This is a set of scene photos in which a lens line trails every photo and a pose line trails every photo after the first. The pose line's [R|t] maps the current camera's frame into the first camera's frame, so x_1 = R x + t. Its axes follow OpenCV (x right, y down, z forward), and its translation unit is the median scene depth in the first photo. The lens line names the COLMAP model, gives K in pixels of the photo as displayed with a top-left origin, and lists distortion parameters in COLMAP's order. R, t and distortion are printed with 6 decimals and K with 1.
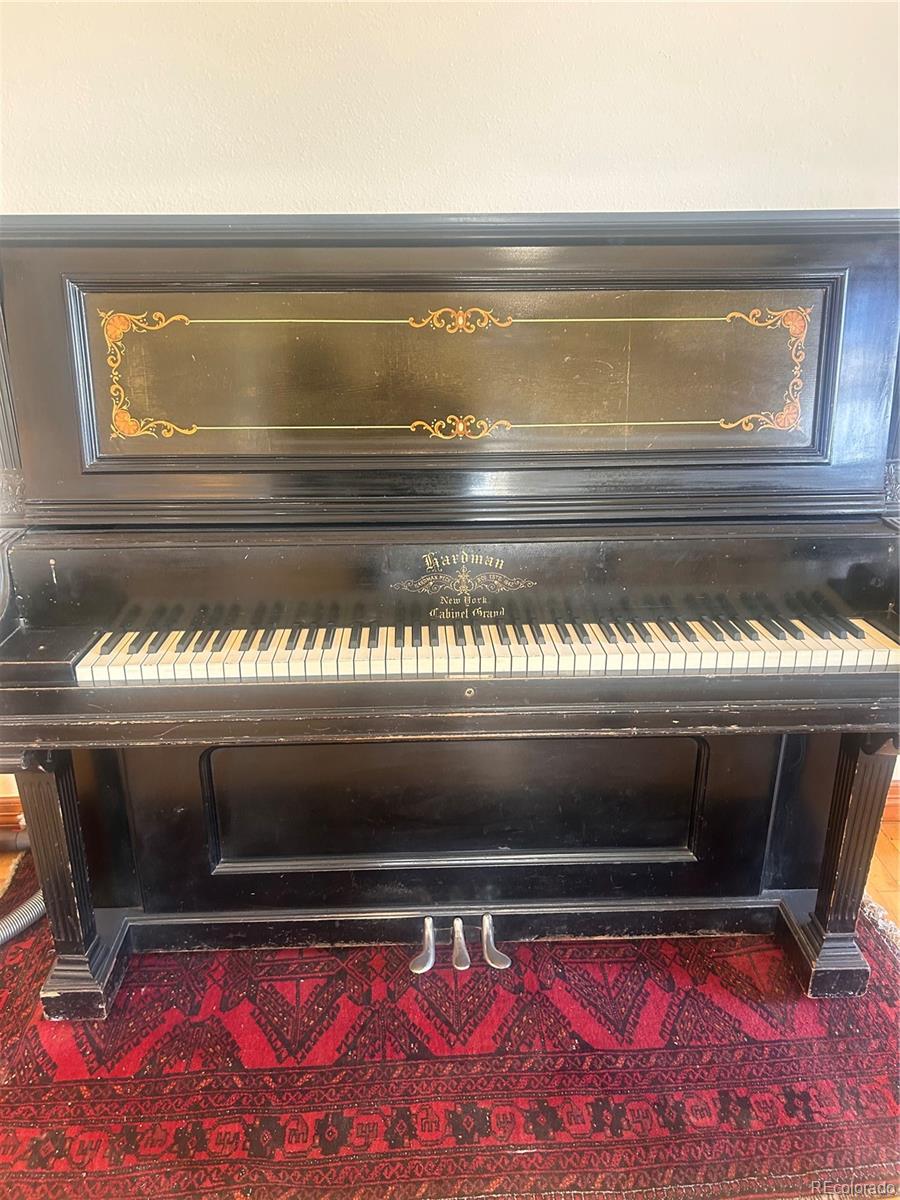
lens RADIAL K [[835.7, 0, 443.9], [0, 835.7, 605.1], [0, 0, 1]] dist [-0.078383, 0.013126]
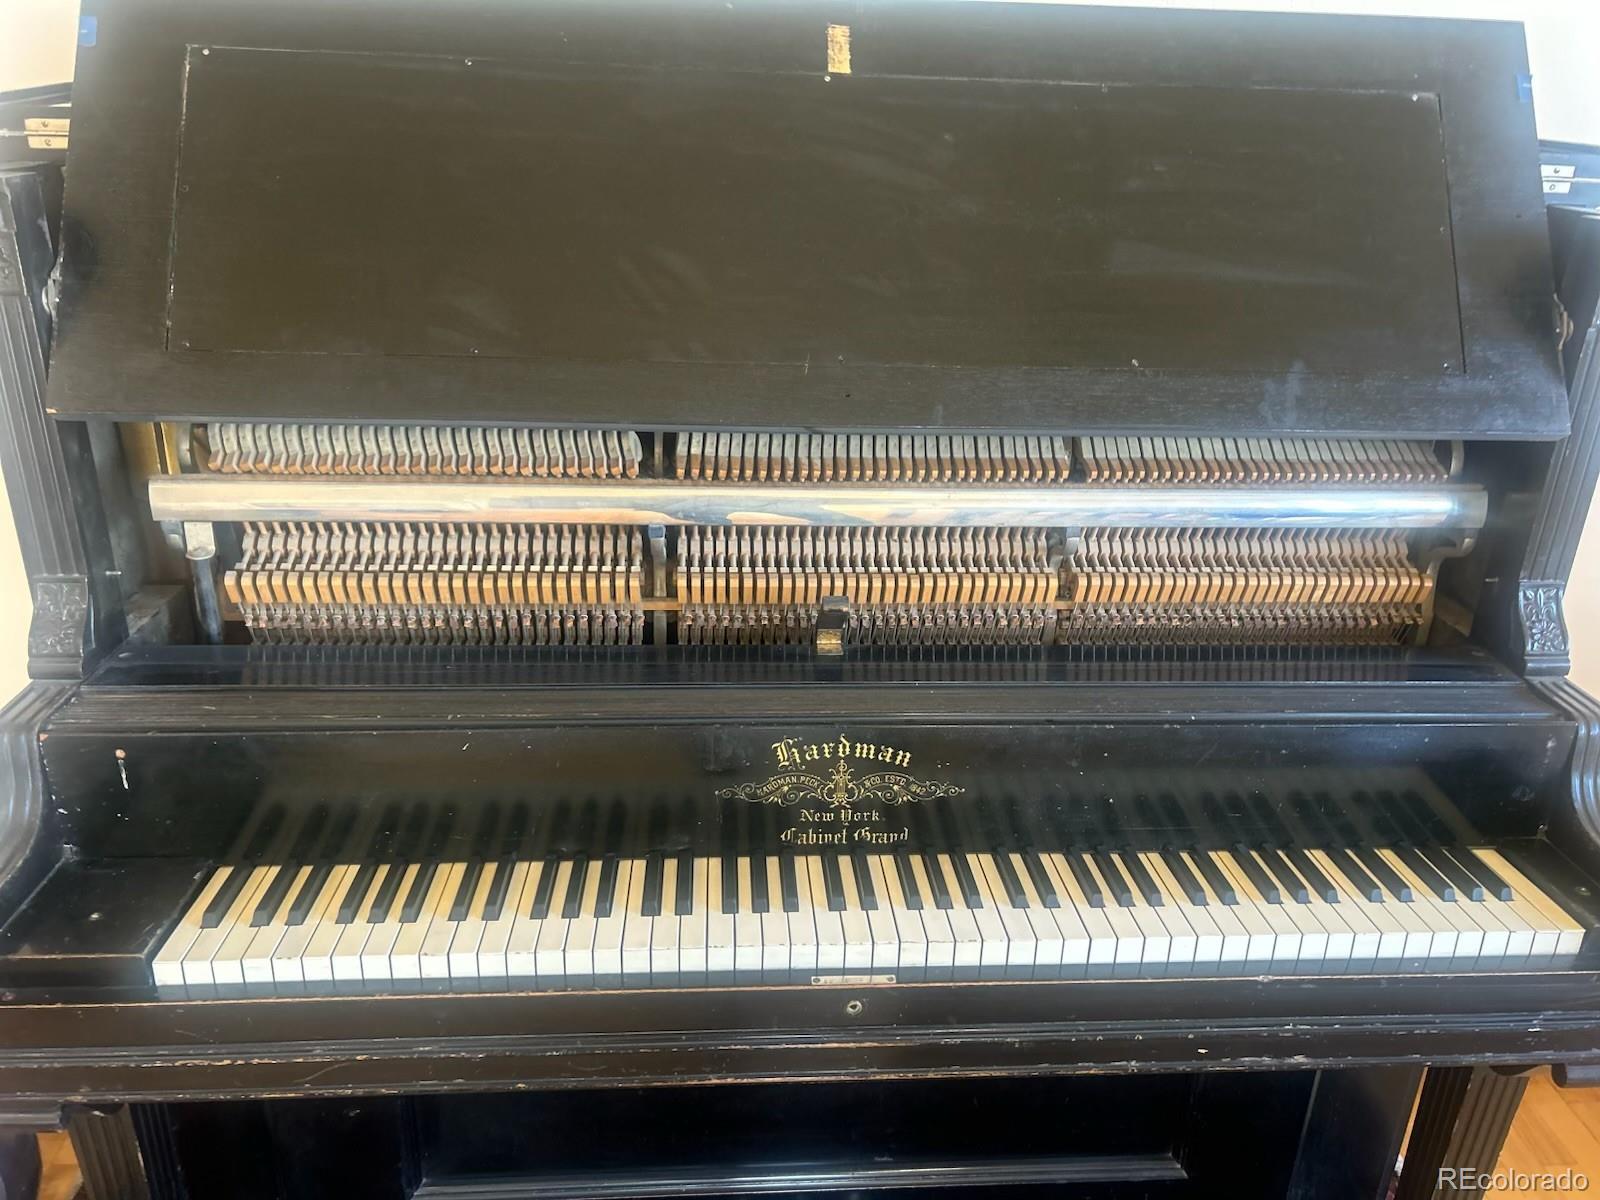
lens RADIAL K [[1114.3, 0, 805.0], [0, 1114.3, 594.9], [0, 0, 1]] dist [-0.078383, 0.013126]
pose [[0.998982, 0.021394, 0.039711, -0.036321], [-0.021337, 0.999771, -0.001843, -0.164751], [-0.039741, 0.000994, 0.999210, 0.230900]]
